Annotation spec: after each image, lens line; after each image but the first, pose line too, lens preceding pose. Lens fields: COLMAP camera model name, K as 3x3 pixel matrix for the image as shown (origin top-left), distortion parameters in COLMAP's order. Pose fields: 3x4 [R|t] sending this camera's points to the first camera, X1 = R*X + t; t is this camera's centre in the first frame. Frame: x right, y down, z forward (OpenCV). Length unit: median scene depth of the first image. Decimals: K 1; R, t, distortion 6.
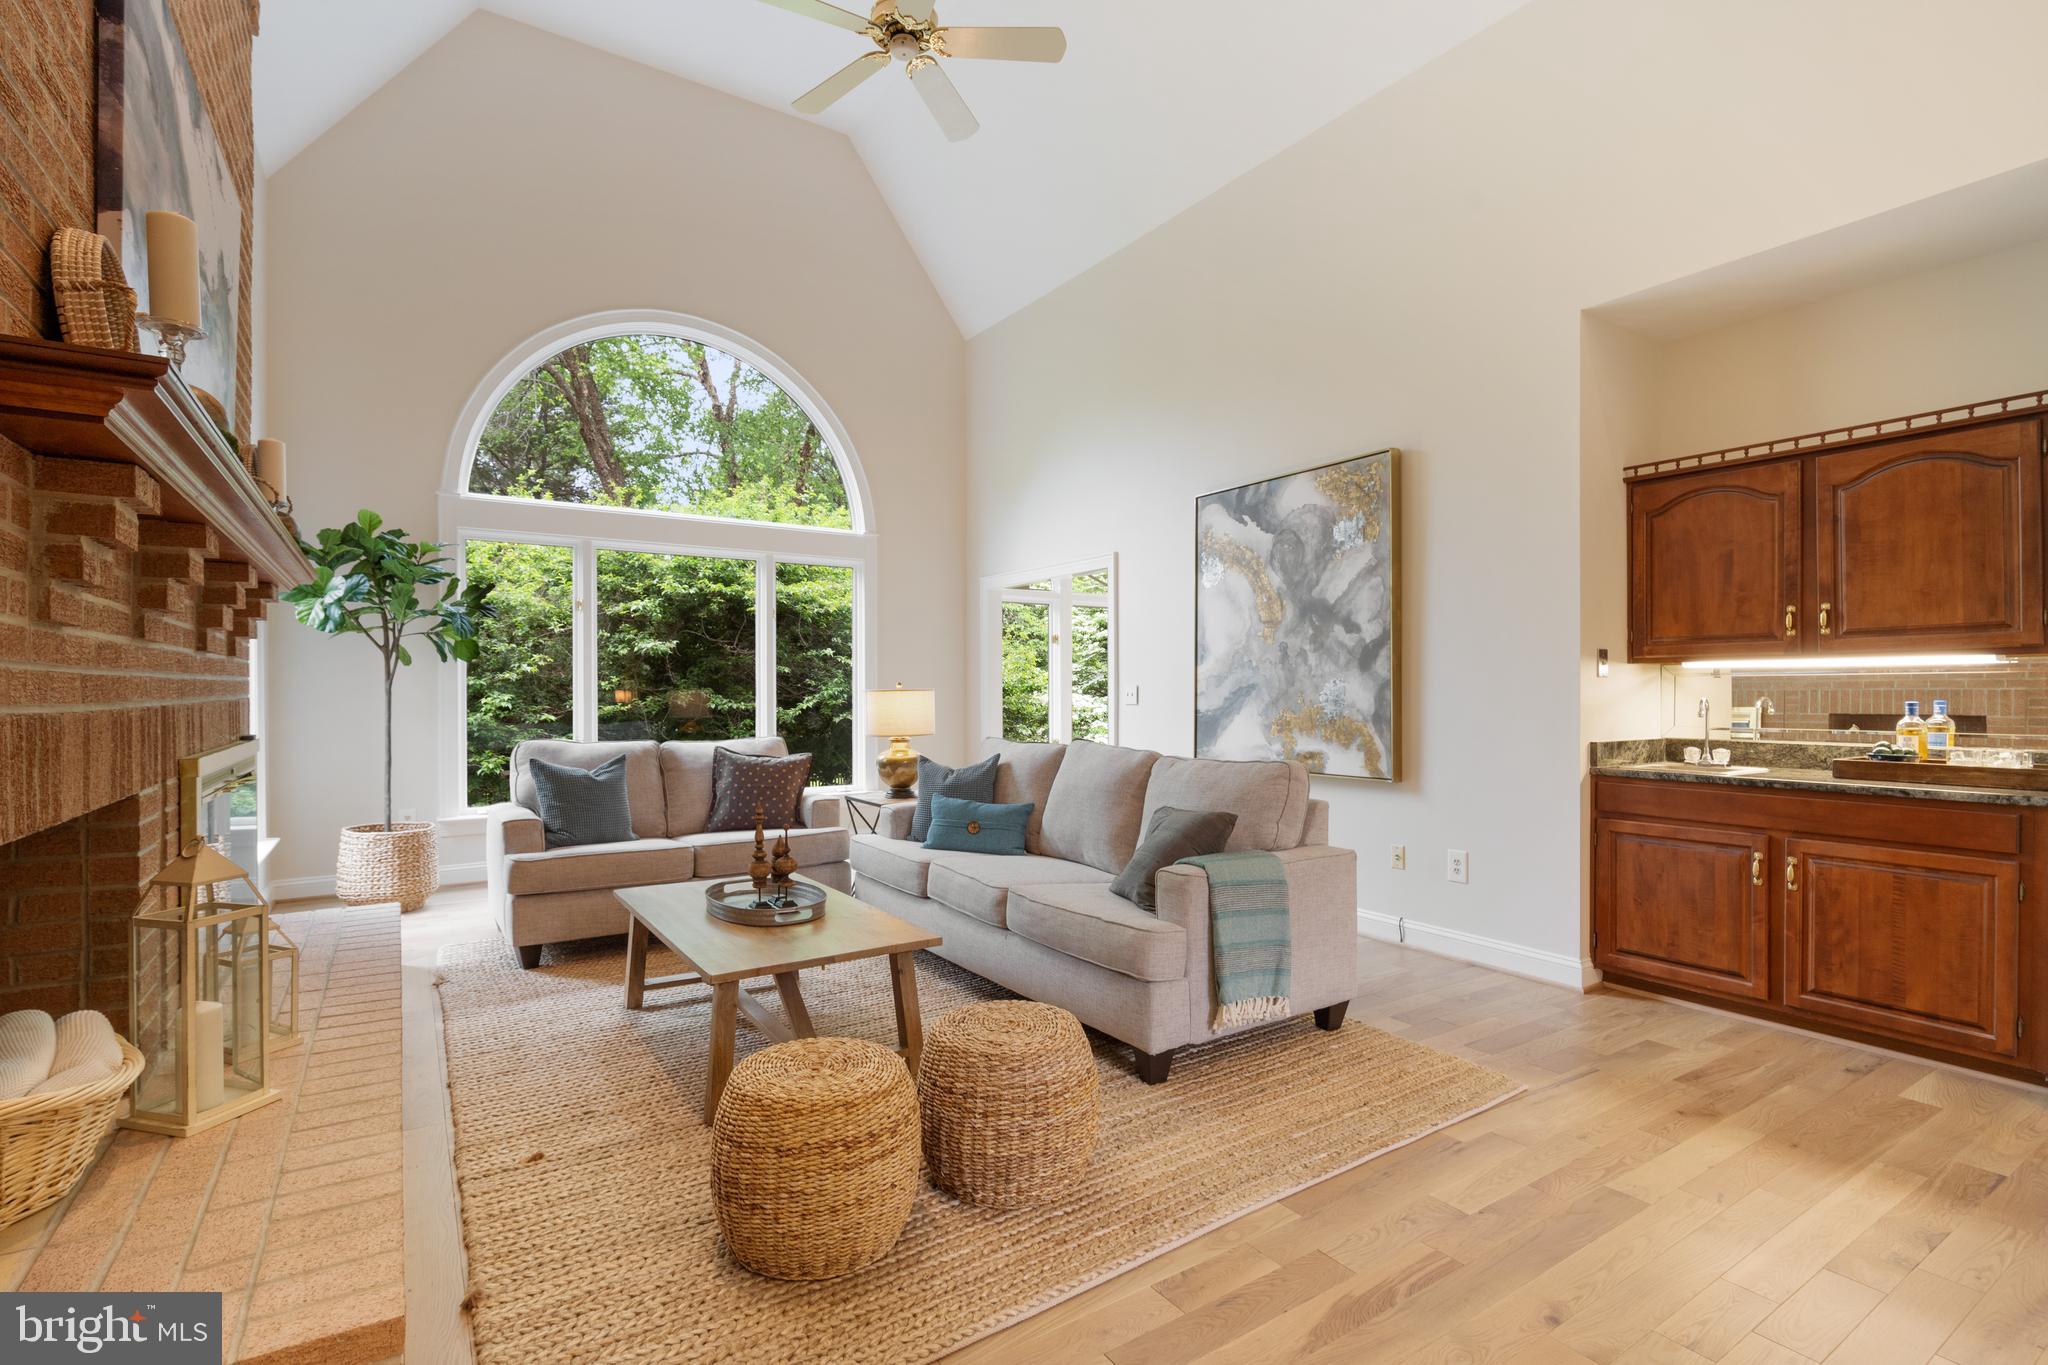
lens RADIAL K [[945.2, 0, 1004.0], [0, 945.2, 685.4], [0, 0, 1]] dist [-0.004739, 0.002450]
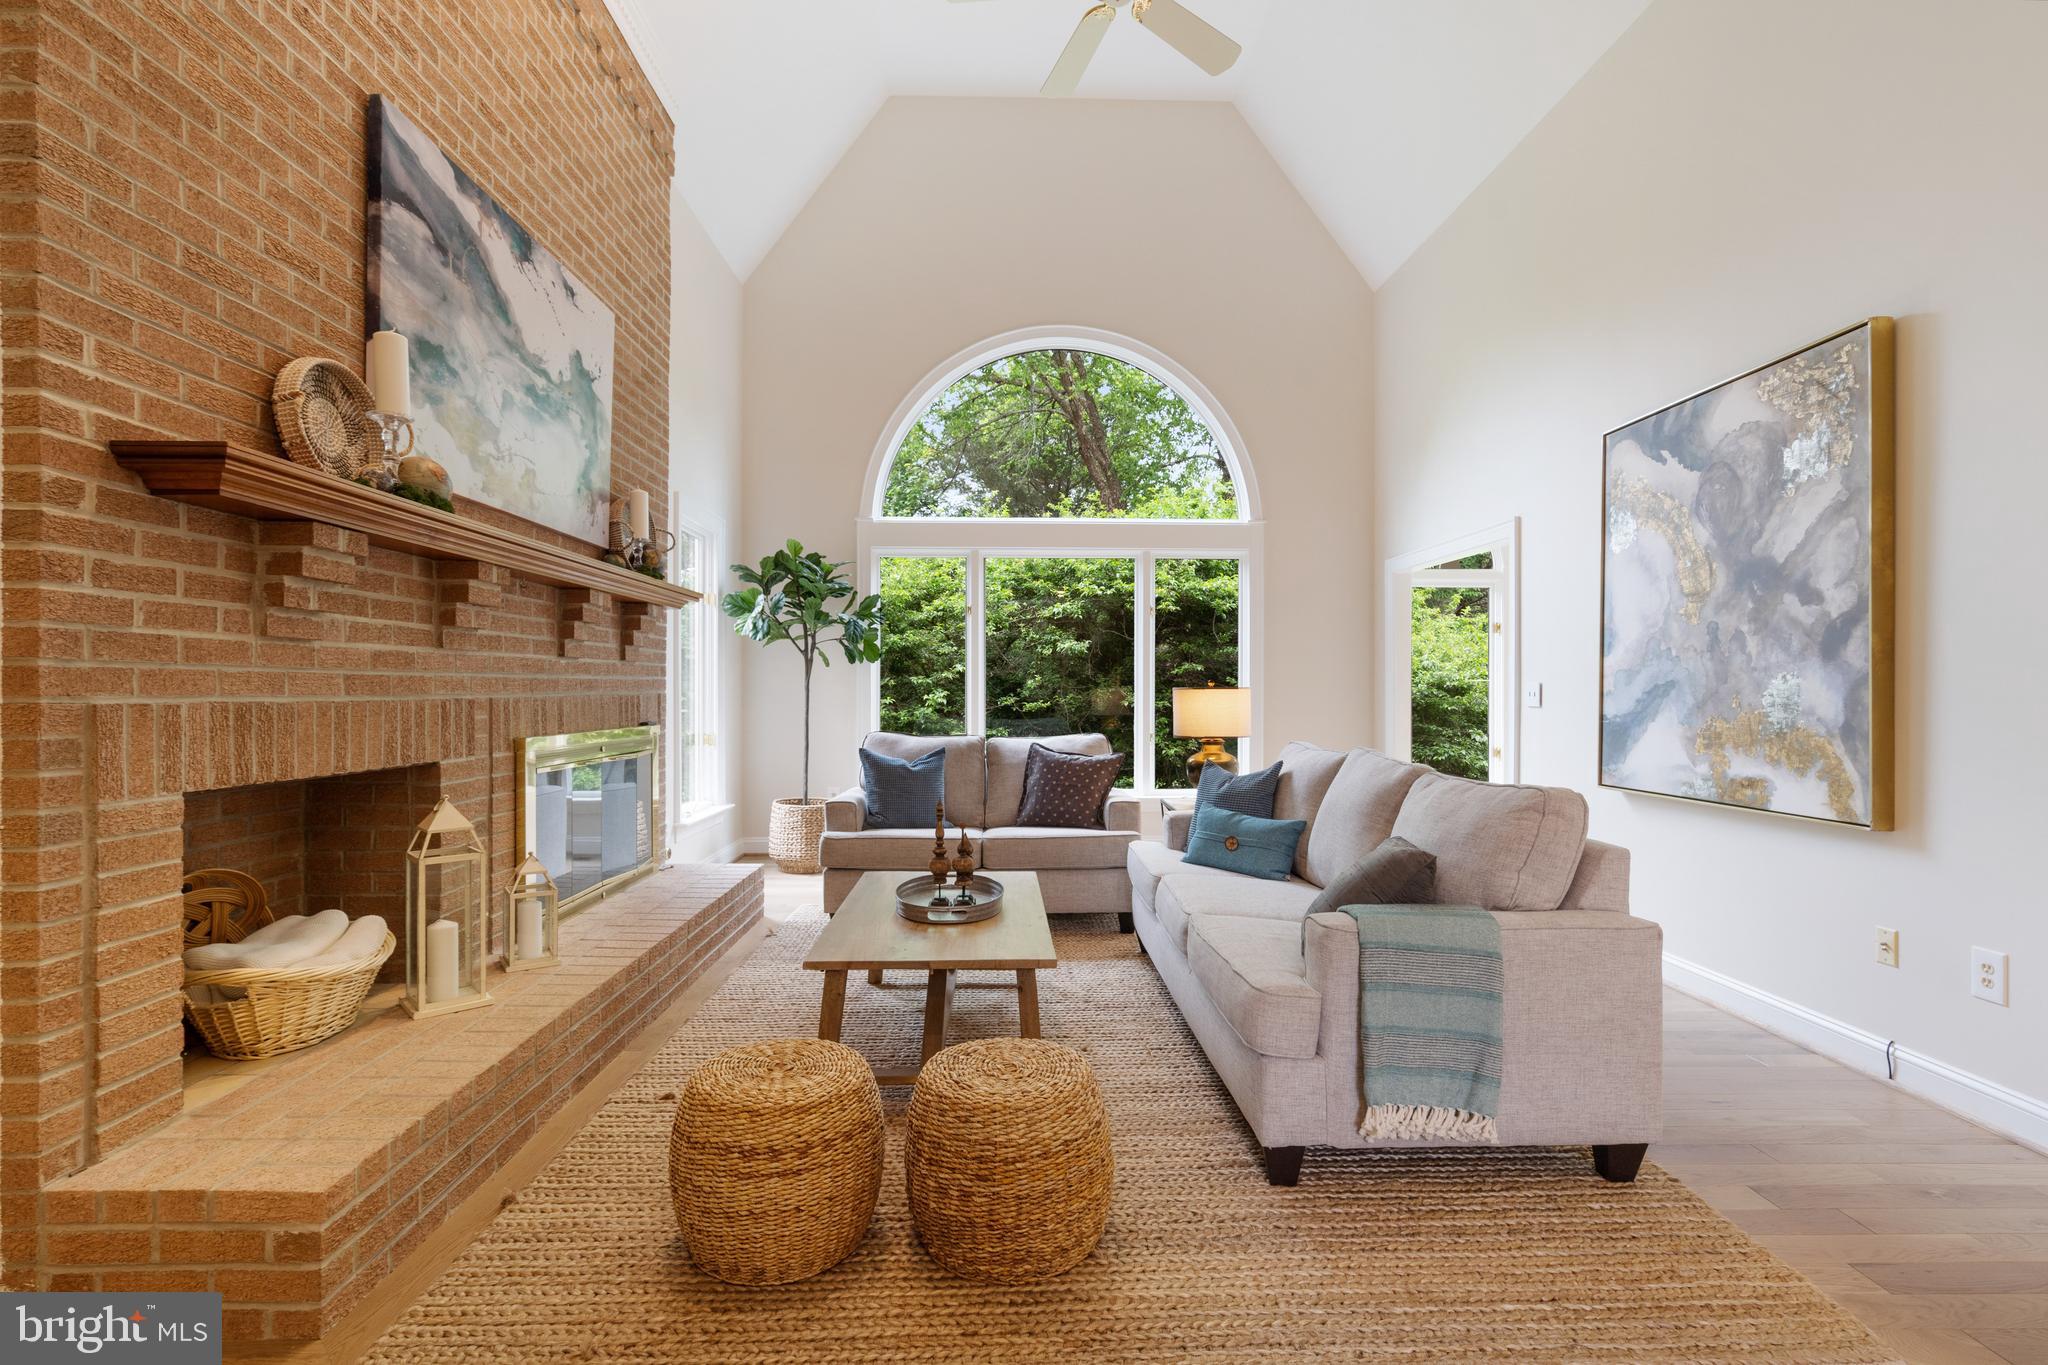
lens RADIAL K [[945.2, 0, 1020.6], [0, 945.2, 686.1], [0, 0, 1]] dist [-0.004739, 0.002450]
pose [[0.851726, 0.000741, -0.523986, 0.249512], [0.000187, 0.999999, 0.001717, 0.001503], [0.523987, -0.001560, 0.851725, 0.136666]]
